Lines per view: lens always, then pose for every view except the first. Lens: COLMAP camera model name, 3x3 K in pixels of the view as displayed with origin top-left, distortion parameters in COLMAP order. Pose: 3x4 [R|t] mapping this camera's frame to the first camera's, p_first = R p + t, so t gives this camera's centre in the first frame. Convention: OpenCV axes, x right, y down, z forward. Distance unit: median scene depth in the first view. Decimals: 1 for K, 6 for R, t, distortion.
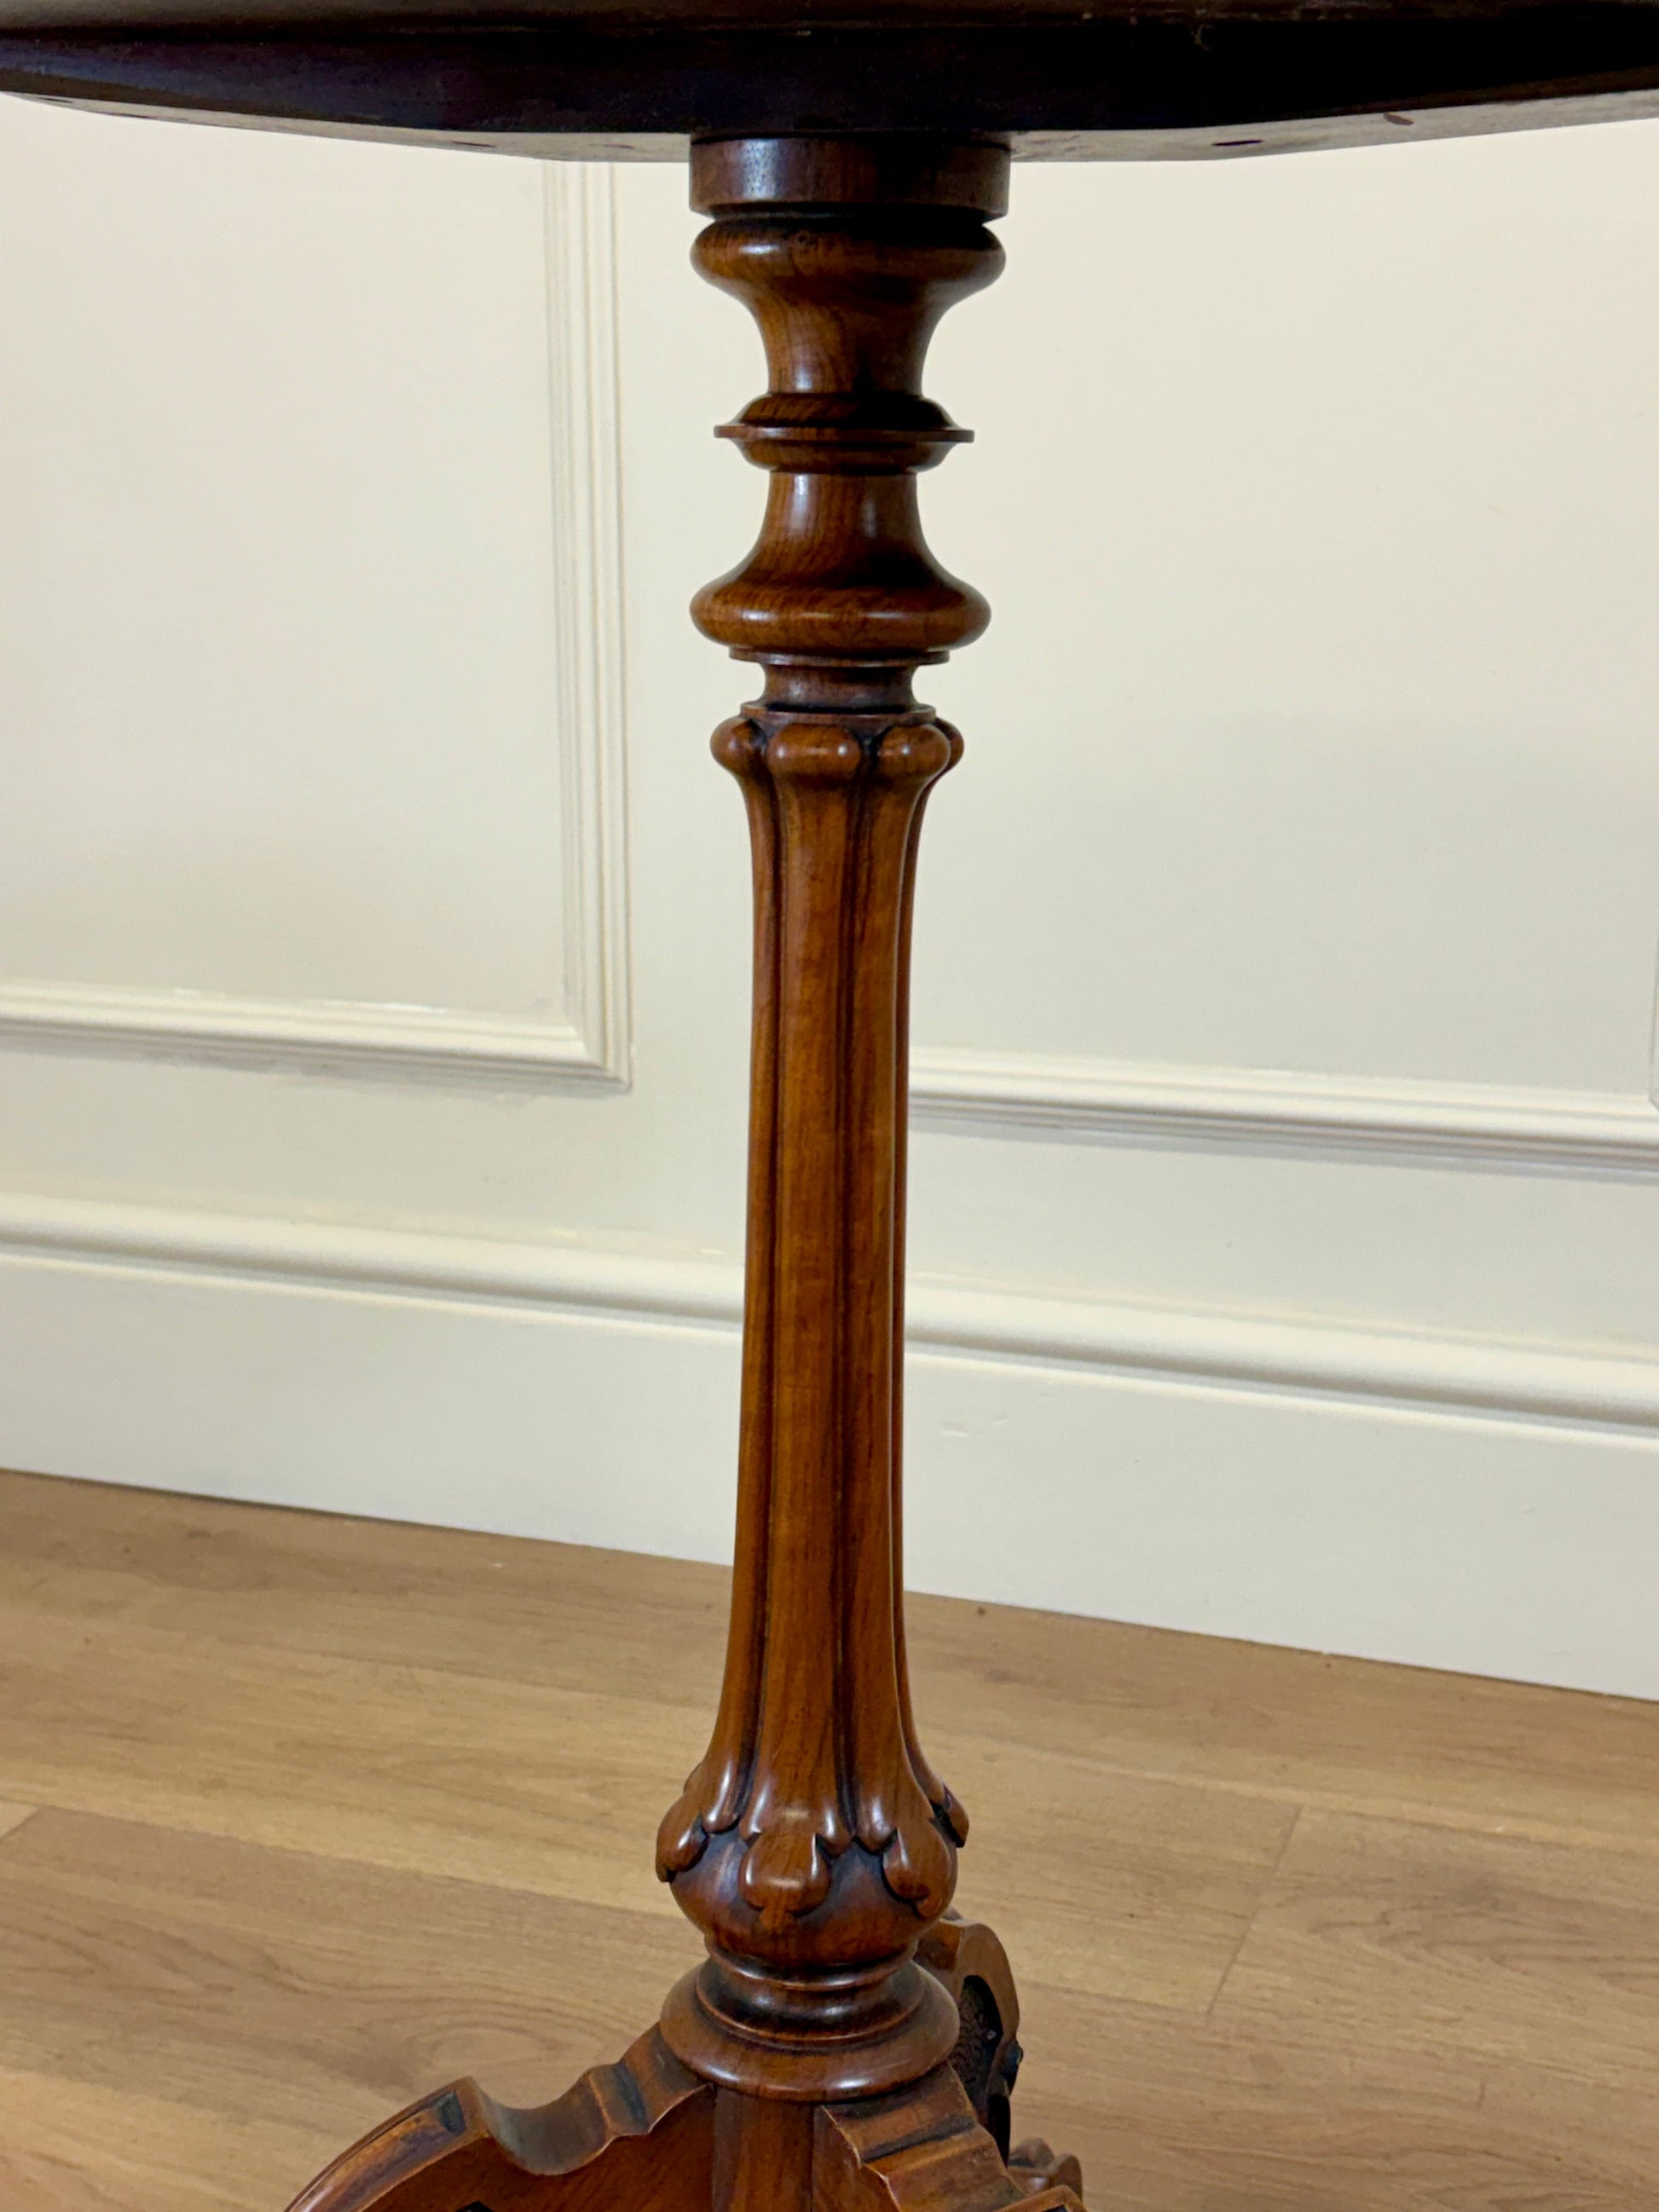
lens RADIAL K [[3066.8, 0, 829.5], [0, 3066.8, 1106.0], [0, 0, 1]] dist [0.215665, -0.778397]
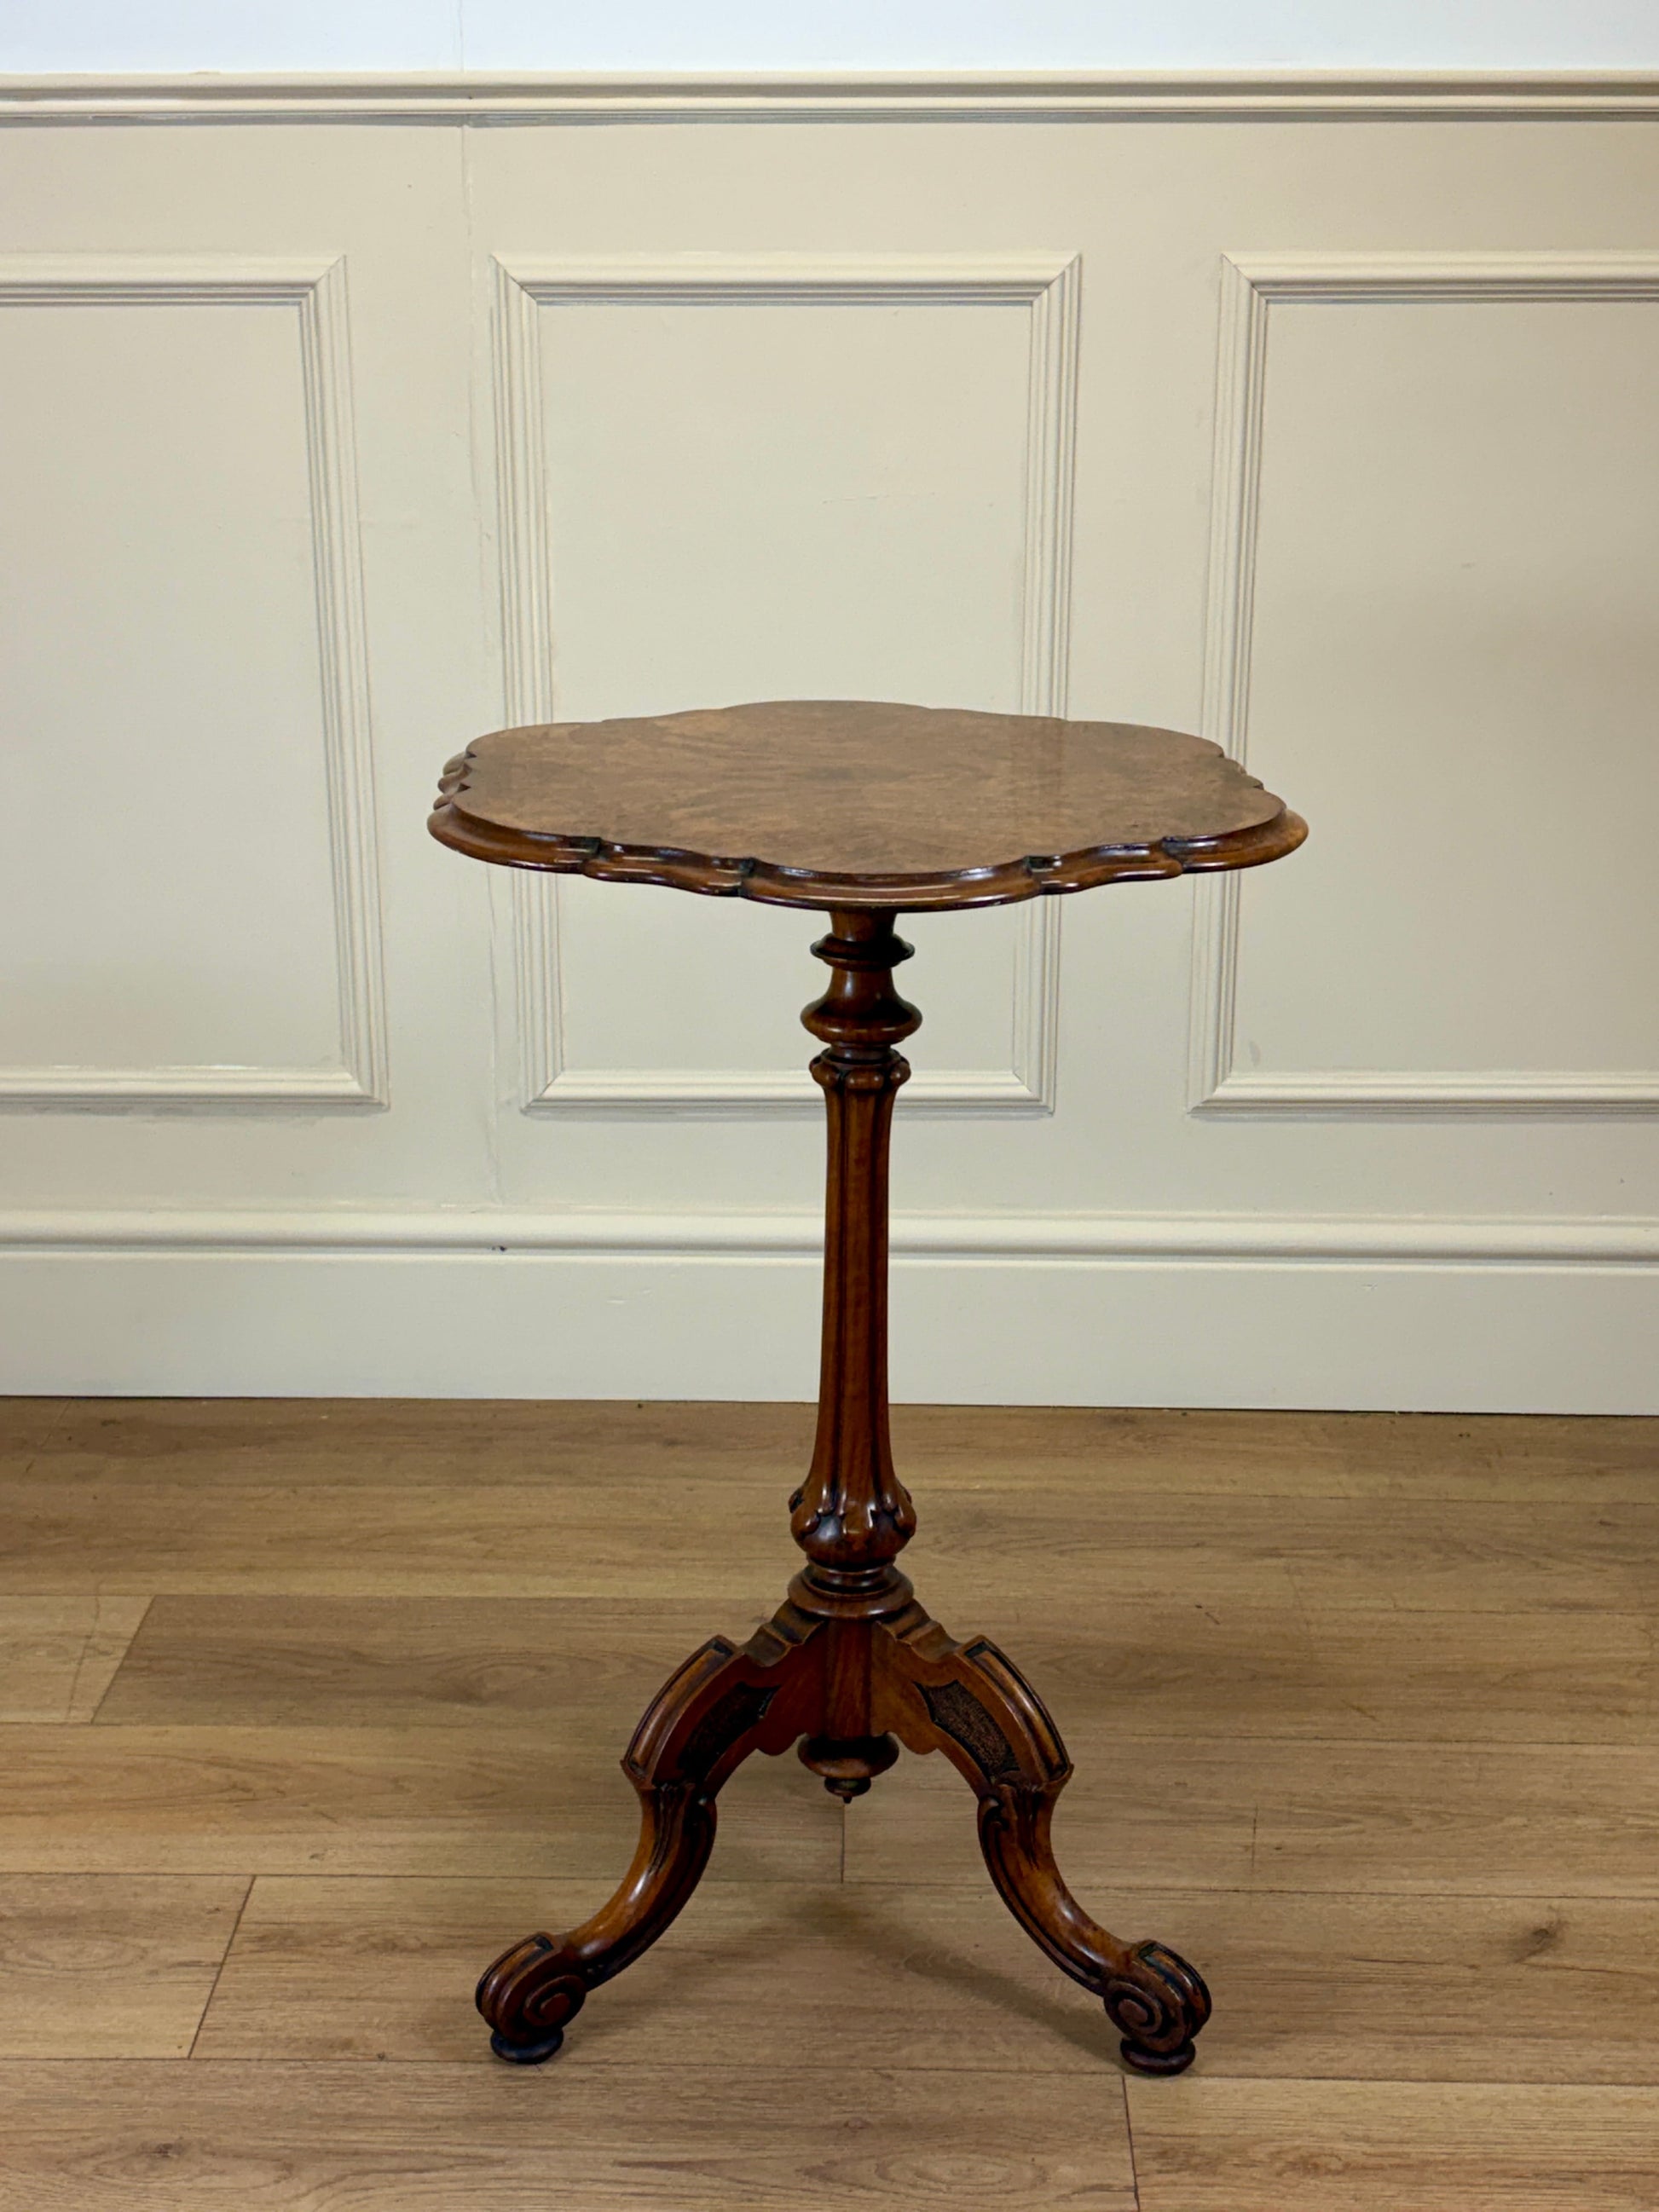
lens RADIAL K [[3066.8, 0, 829.5], [0, 3066.8, 1106.0], [0, 0, 1]] dist [0.215665, -0.778397]
pose [[0.948023, -0.097789, 0.302803, -0.401752], [0.072713, 0.993004, 0.093036, -0.167703], [-0.309783, -0.066183, 0.948501, -0.688300]]
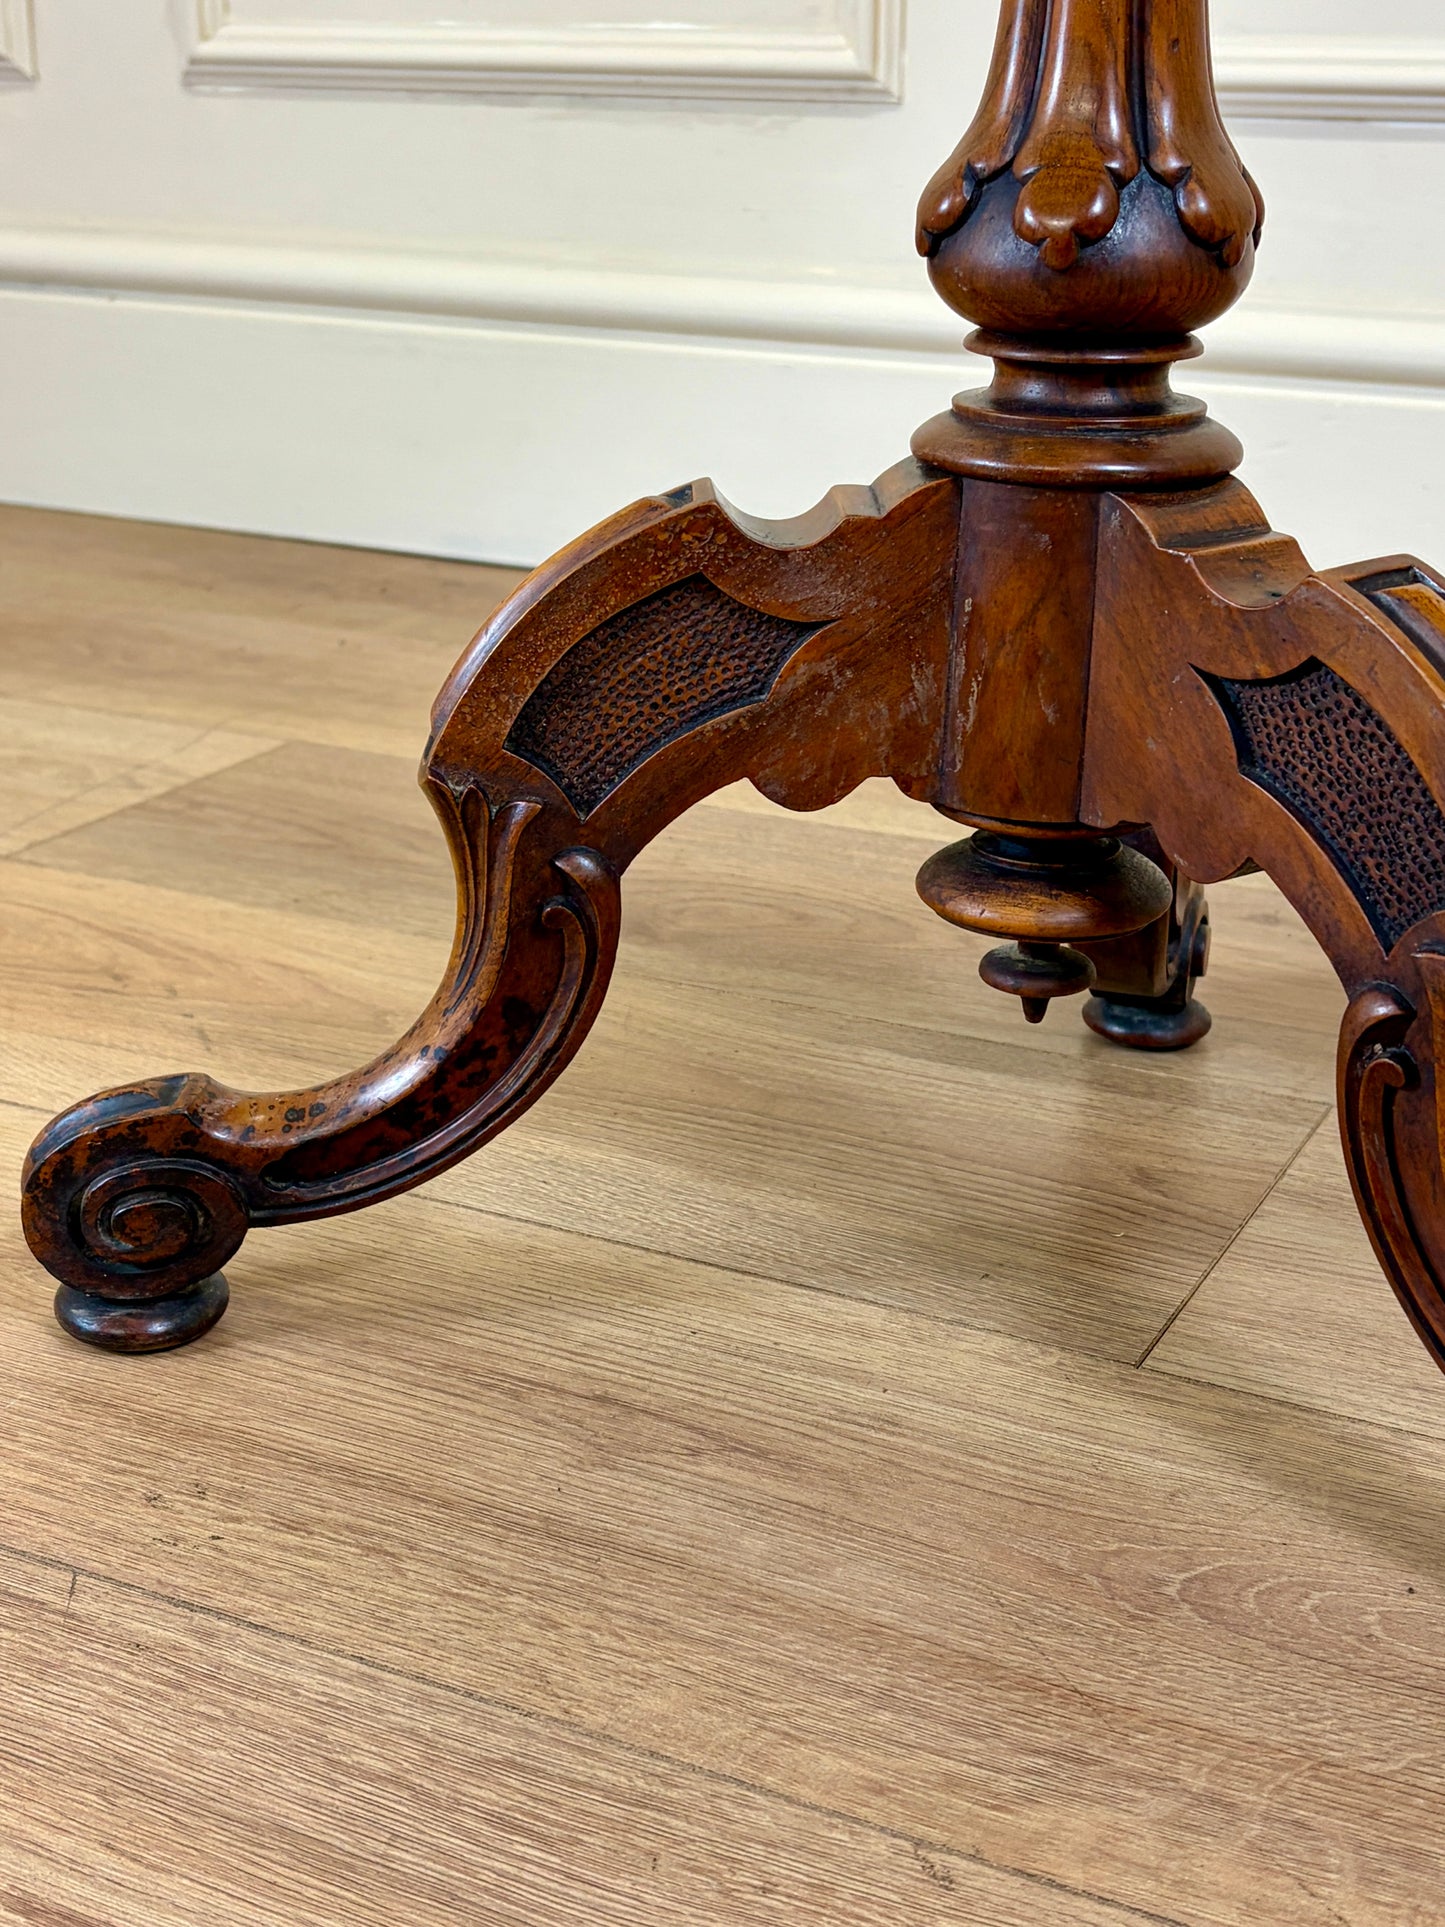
lens RADIAL K [[2684.7, 0, 722.5], [0, 2684.7, 963.5], [0, 0, 1]] dist [0.213492, -0.854212]
pose [[0.993237, 0.044135, -0.107388, -0.021408], [-0.030831, 0.991986, 0.122532, 0.192732], [0.111935, -0.118393, 0.986638, 0.161465]]
